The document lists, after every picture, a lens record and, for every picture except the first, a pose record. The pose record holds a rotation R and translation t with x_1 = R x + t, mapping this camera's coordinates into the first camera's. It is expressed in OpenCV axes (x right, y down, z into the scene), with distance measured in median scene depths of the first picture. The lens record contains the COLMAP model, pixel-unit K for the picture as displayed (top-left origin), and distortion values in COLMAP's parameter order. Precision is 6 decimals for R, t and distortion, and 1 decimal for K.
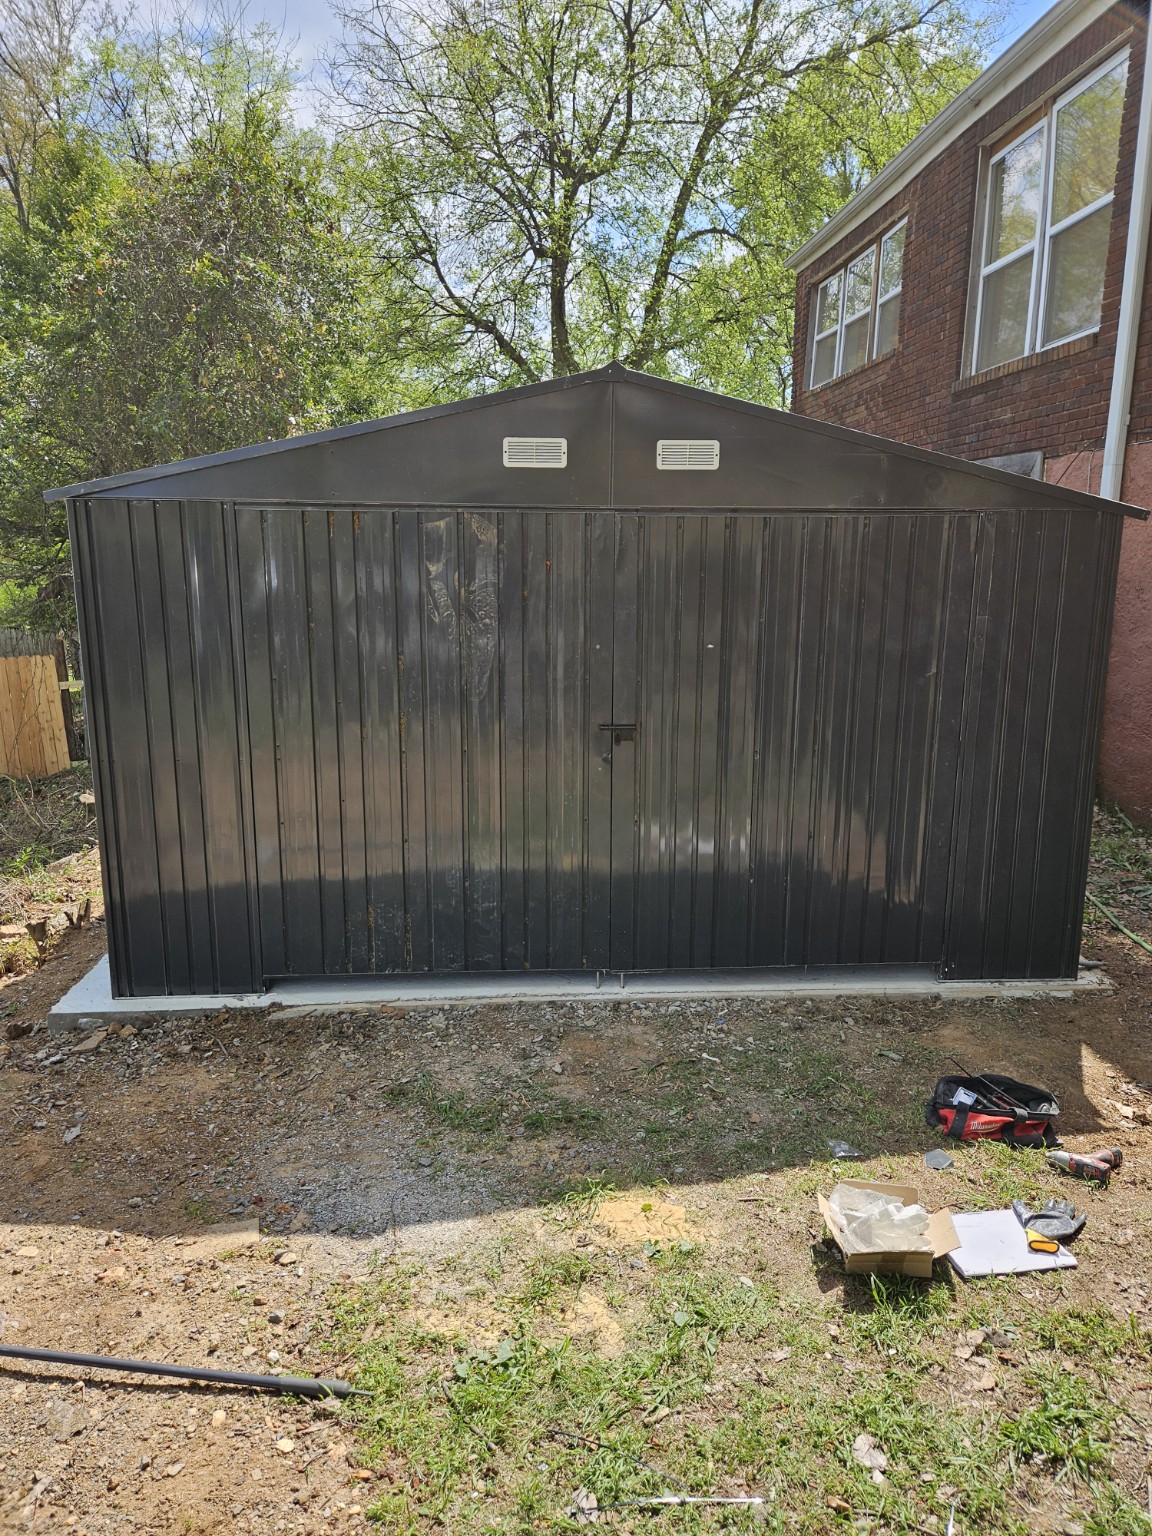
lens RADIAL K [[1069.7, 0, 546.4], [0, 1069.7, 752.4], [0, 0, 1]] dist [0.044919, -0.026423]
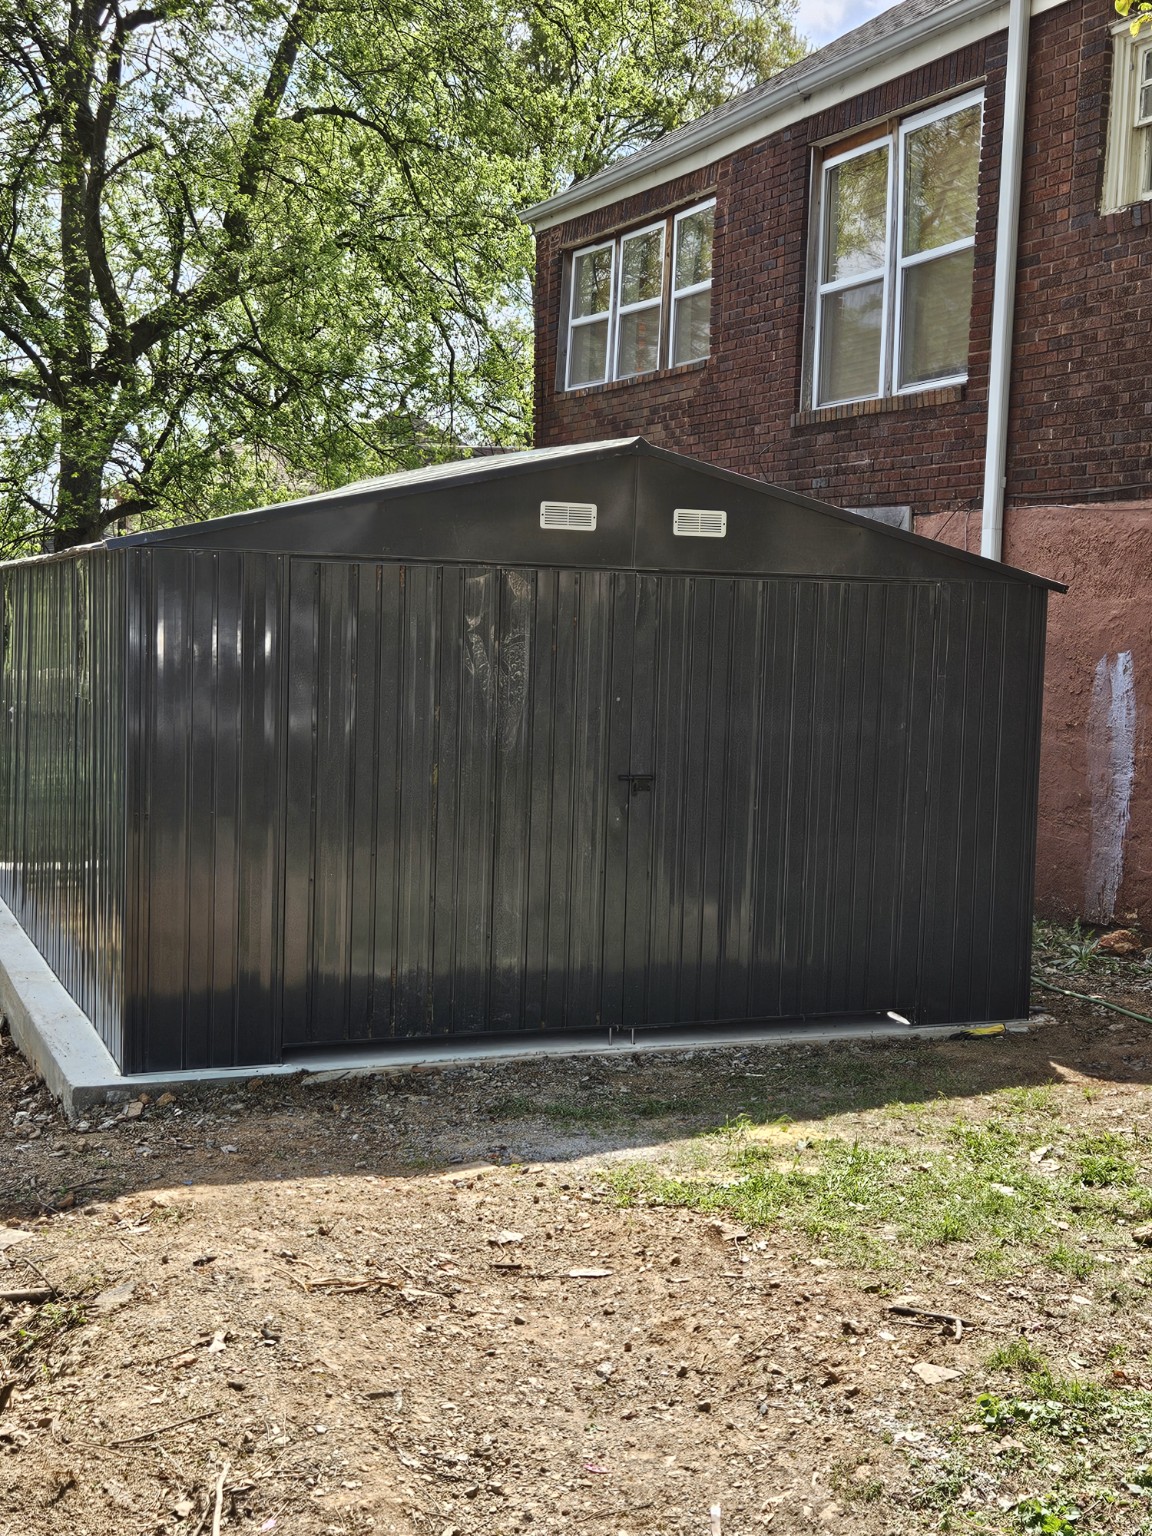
lens RADIAL K [[2005.9, 0, 576.6], [0, 2005.9, 769.7], [0, 0, 1]] dist [0.064114, 0.000000]
pose [[0.947077, -0.004203, 0.320978, -0.586445], [0.037916, 0.994379, -0.098857, 0.152660], [-0.318758, 0.105795, 0.941913, -0.774693]]
